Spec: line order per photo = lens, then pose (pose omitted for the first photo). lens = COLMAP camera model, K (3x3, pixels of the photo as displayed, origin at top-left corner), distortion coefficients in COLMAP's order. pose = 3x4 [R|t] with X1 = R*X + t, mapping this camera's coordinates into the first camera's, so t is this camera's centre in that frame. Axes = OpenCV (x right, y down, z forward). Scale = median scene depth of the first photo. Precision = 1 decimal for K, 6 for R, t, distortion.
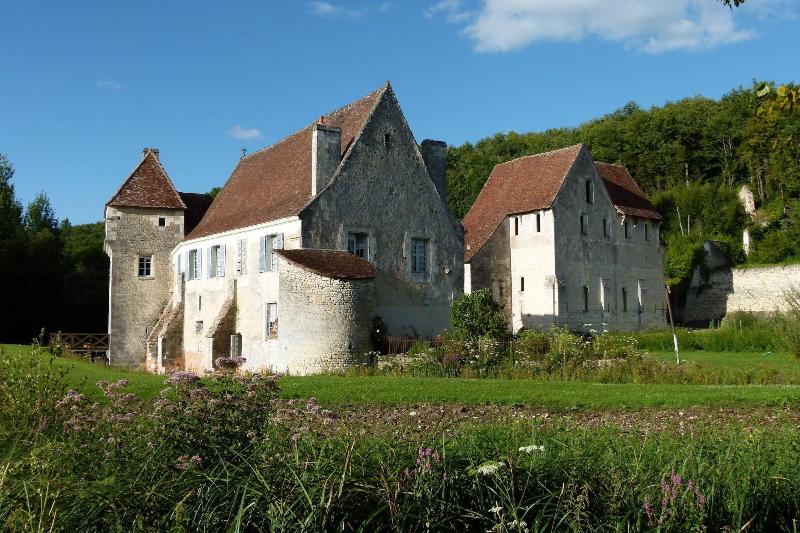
lens RADIAL K [[815.6, 0, 400.0], [0, 815.6, 266.5], [0, 0, 1]] dist [-0.043640, 0.006578]
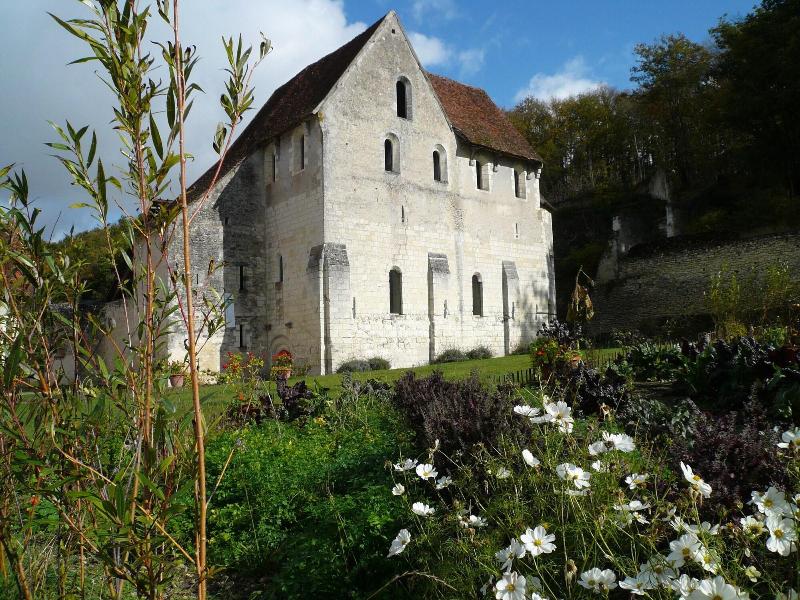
lens RADIAL K [[675.3, 0, 400.0], [0, 675.3, 300.0], [0, 0, 1]] dist [-0.090906, 0.009445]
pose [[0.998087, -0.025913, 0.056127, 0.194936], [0.026394, 0.999621, -0.007848, 0.045377], [-0.055903, 0.009314, 0.998393, 0.534563]]
